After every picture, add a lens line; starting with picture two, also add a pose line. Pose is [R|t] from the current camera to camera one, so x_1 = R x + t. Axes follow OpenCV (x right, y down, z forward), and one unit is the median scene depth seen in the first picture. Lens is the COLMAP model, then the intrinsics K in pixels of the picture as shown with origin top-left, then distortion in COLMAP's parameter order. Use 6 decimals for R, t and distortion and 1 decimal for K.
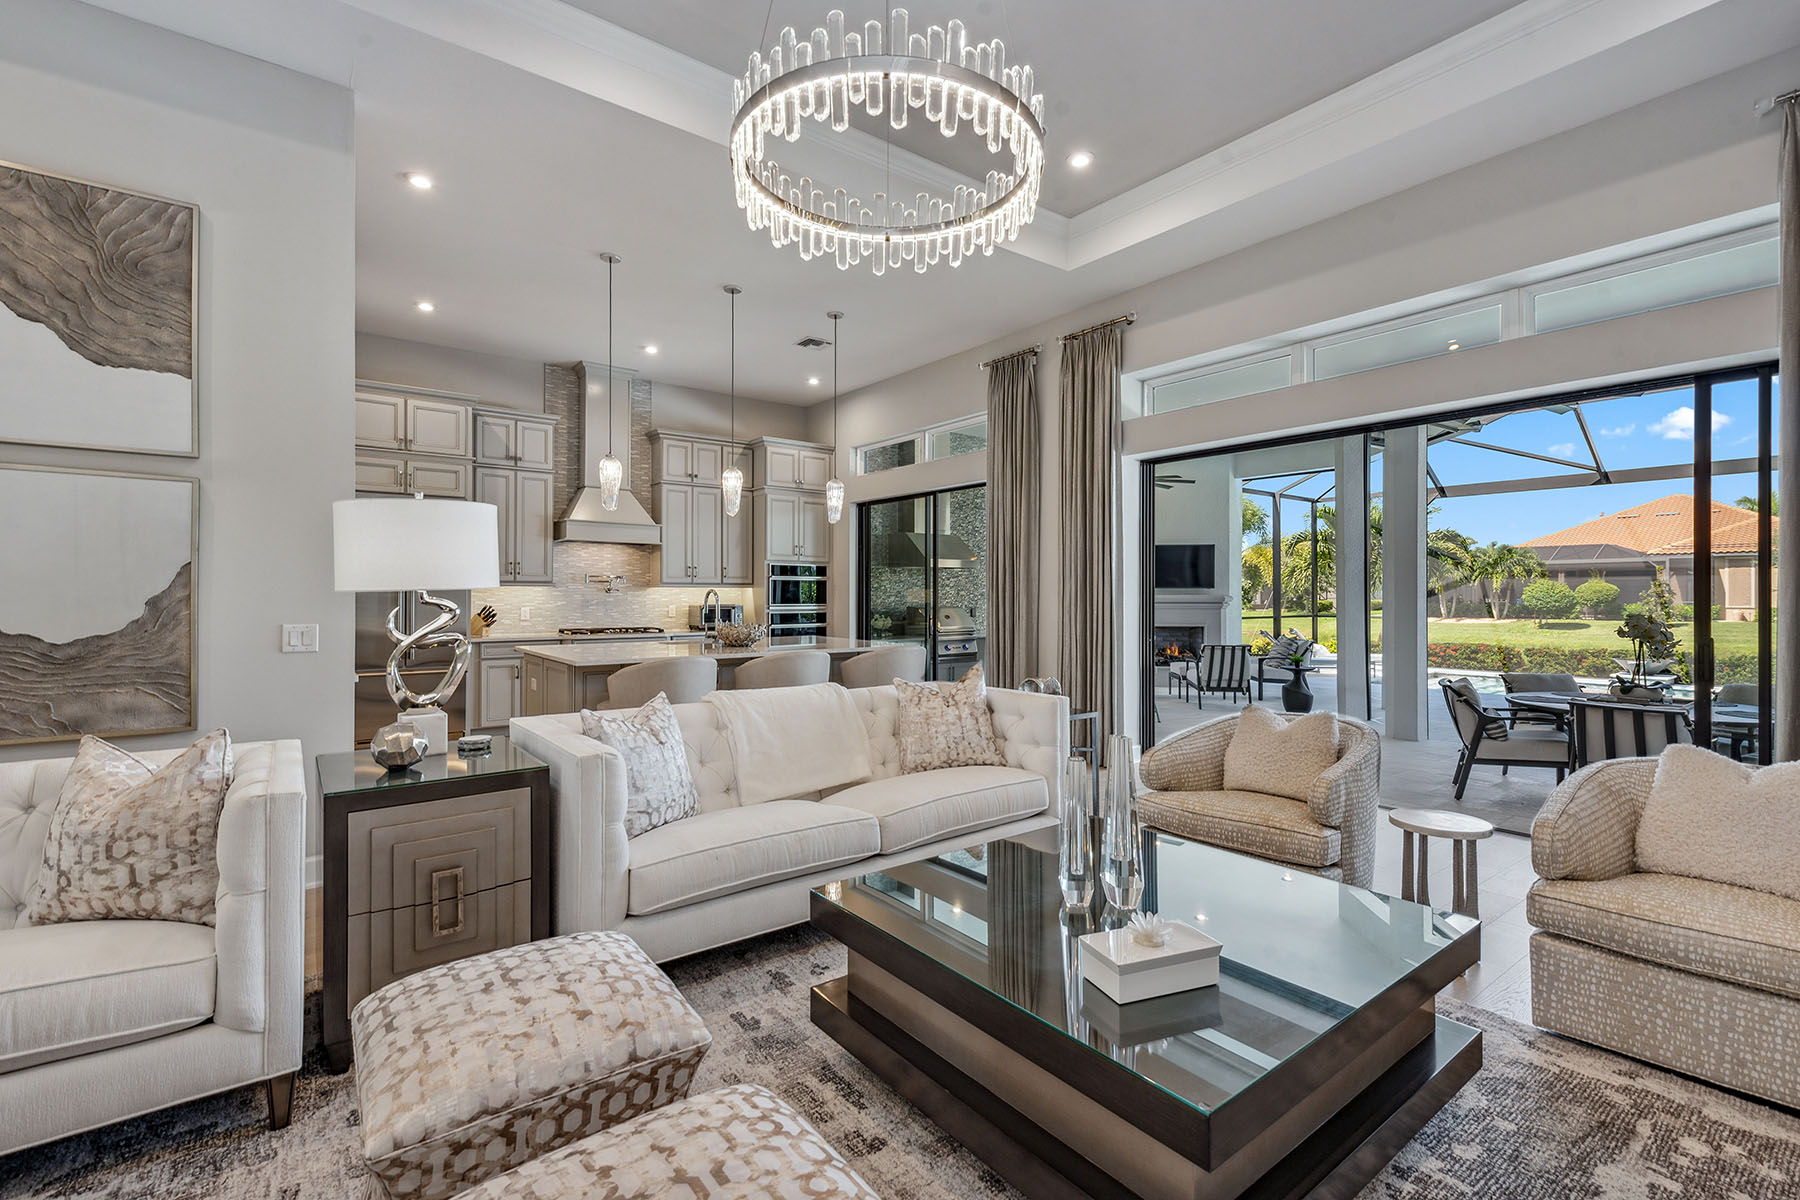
lens RADIAL K [[798.6, 0, 906.6], [0, 798.6, 592.8], [0, 0, 1]] dist [0.010304, -0.000705]
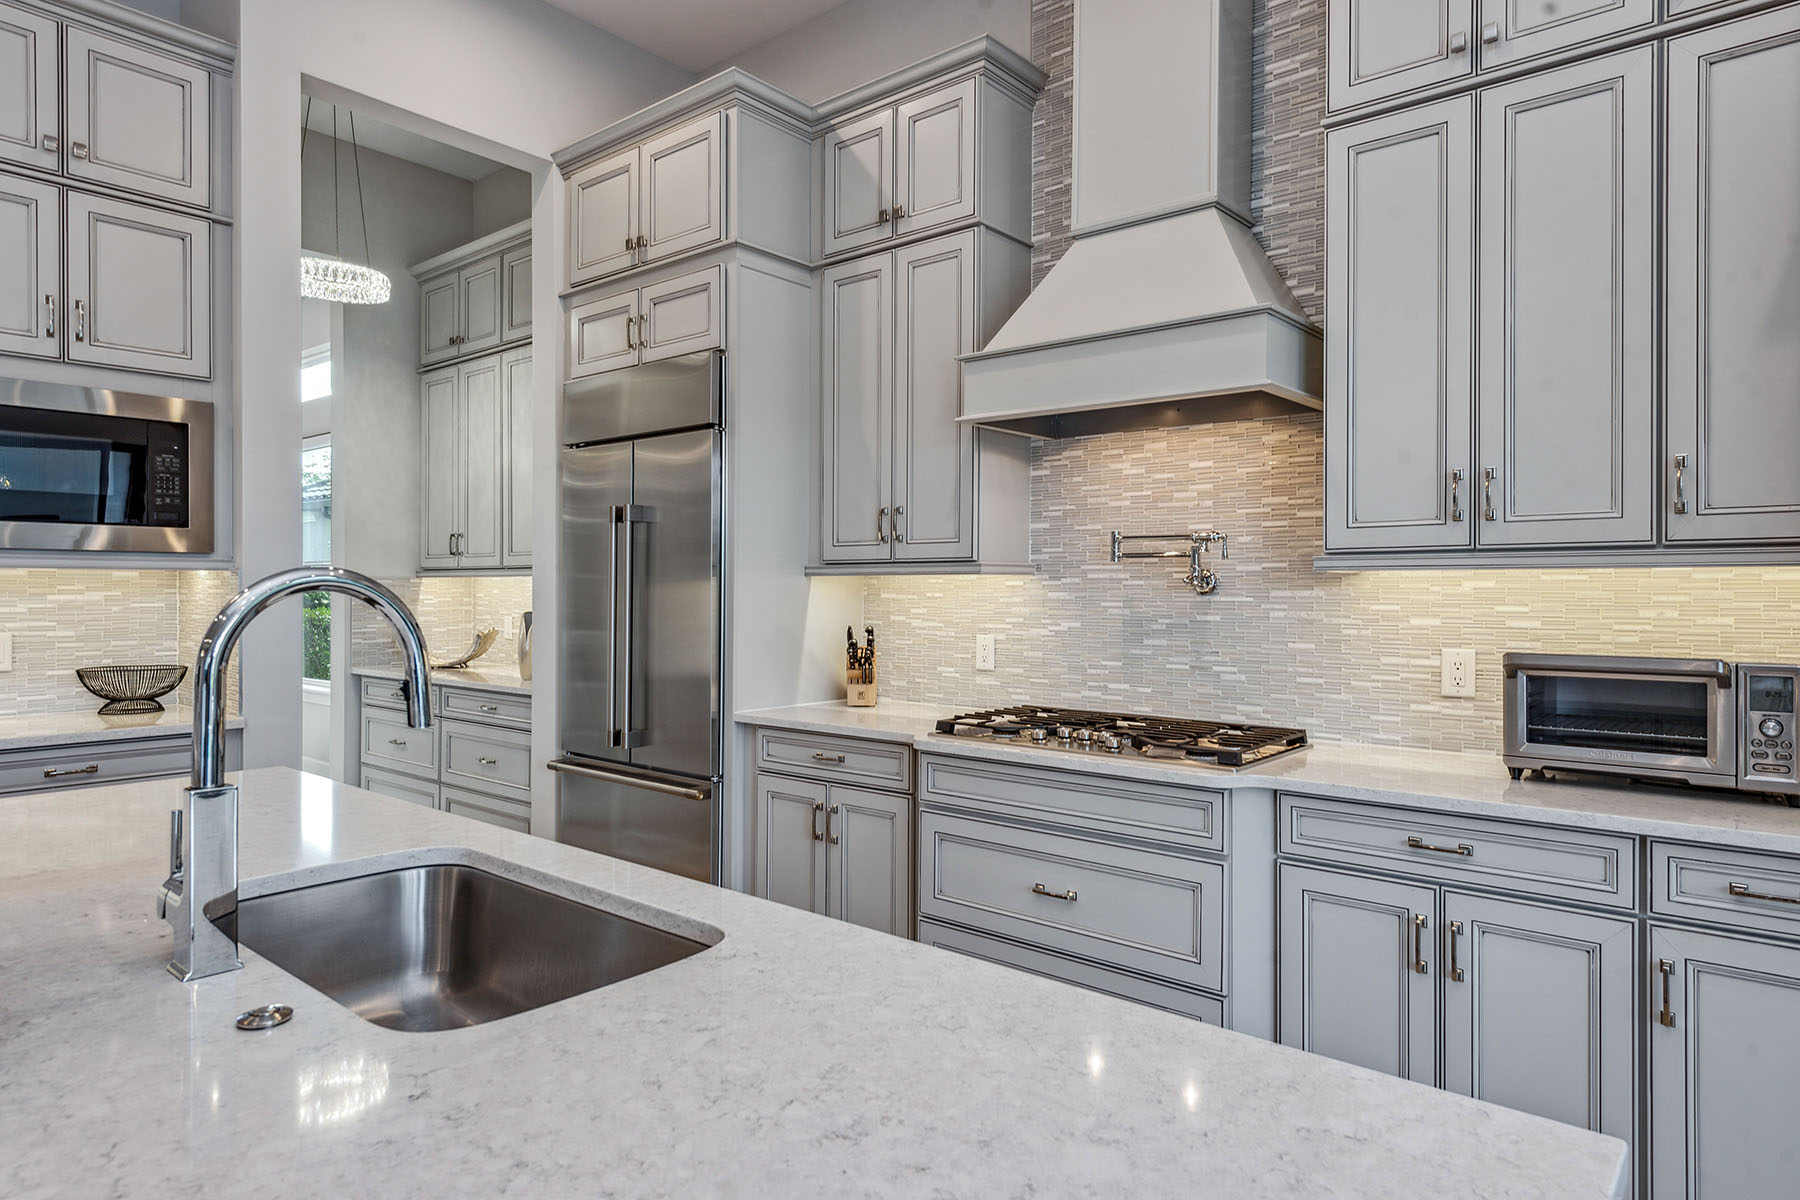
lens RADIAL K [[1054.6, 0, 901.3], [0, 1054.6, 590.3], [0, 0, 1]] dist [0.036900, -0.029547]
pose [[0.216072, -0.003613, -0.976371, -0.026680], [-0.001961, 0.999990, -0.004134, 0.000509], [0.976375, 0.002808, 0.216063, 0.810096]]
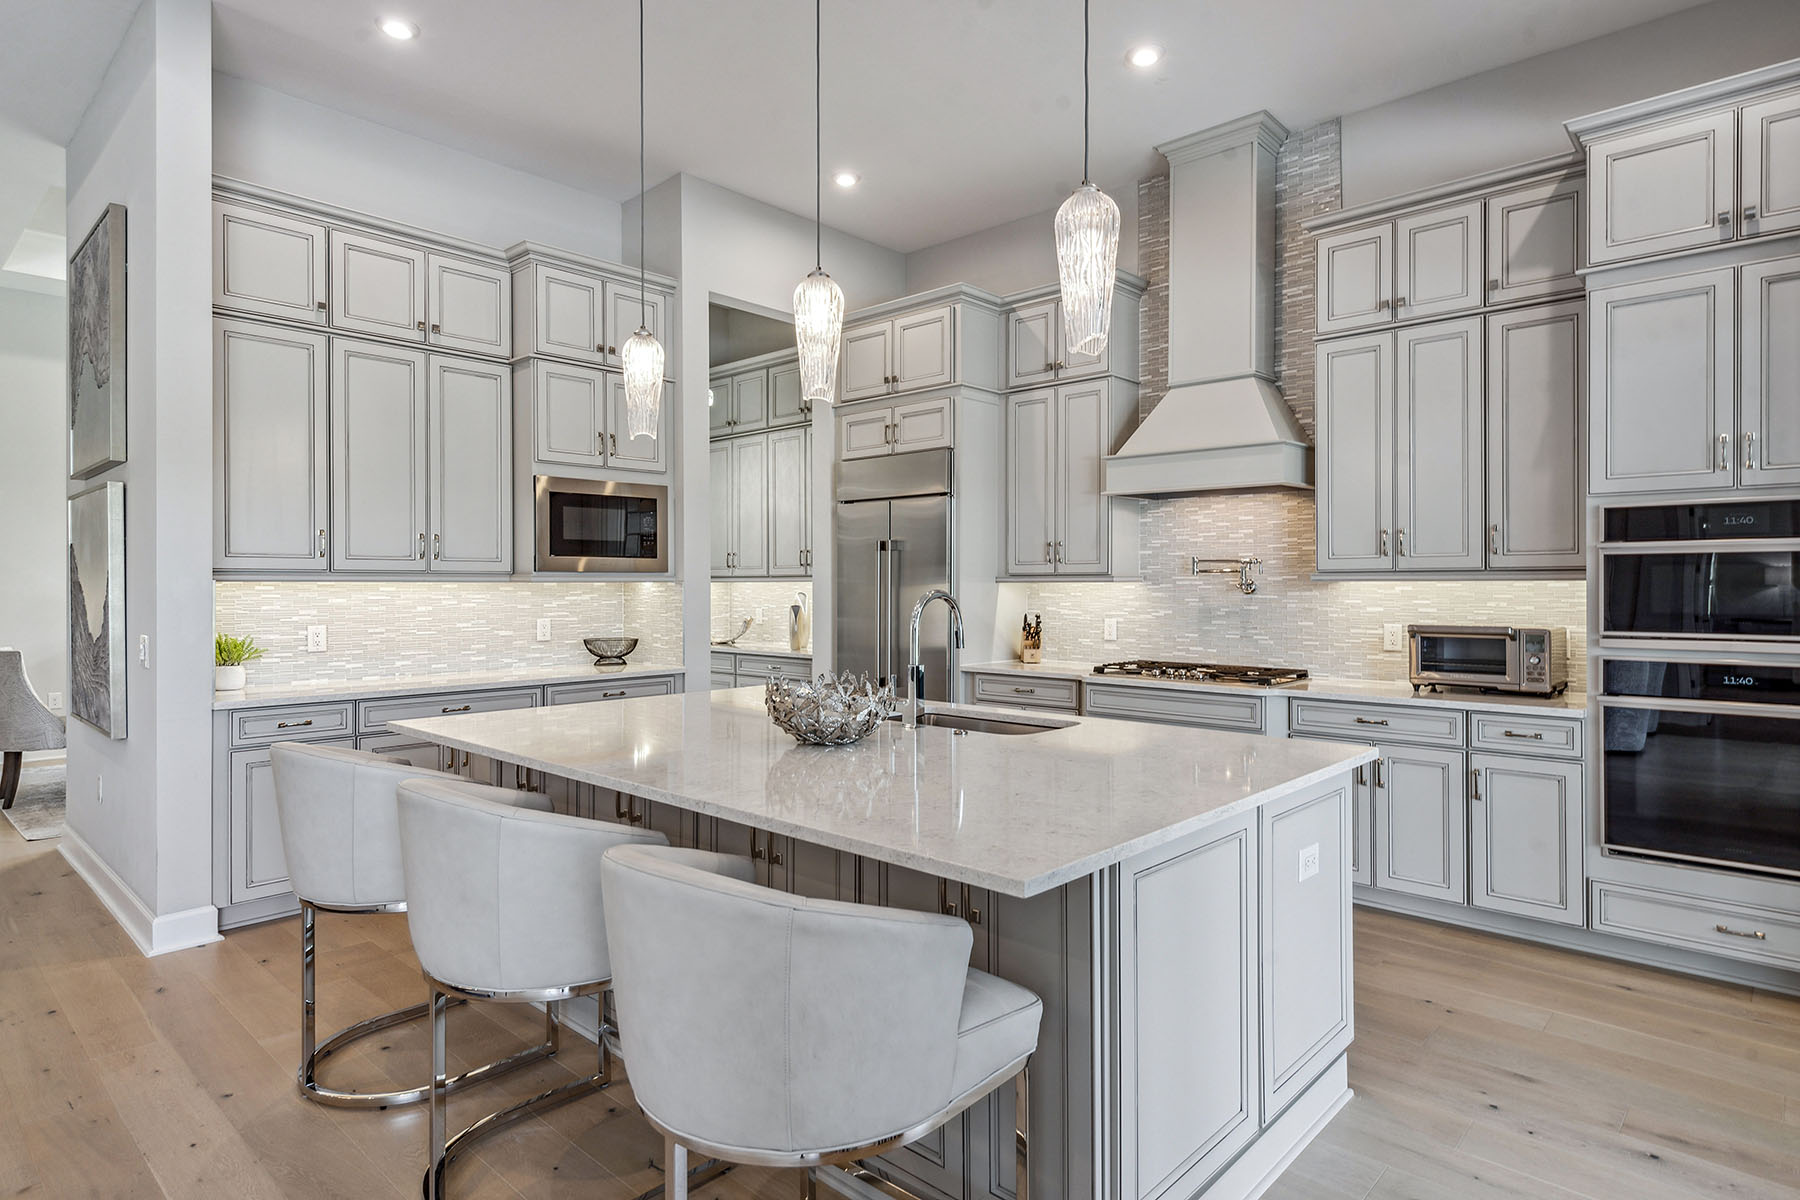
lens RADIAL K [[979.8, 0, 899.6], [0, 979.8, 582.6], [0, 0, 1]] dist [0.035864, -0.023232]
pose [[0.167224, -0.006672, -0.985896, 0.184985], [0.002278, 0.999977, -0.006381, -0.003356], [0.985916, -0.001179, 0.167236, 0.686734]]
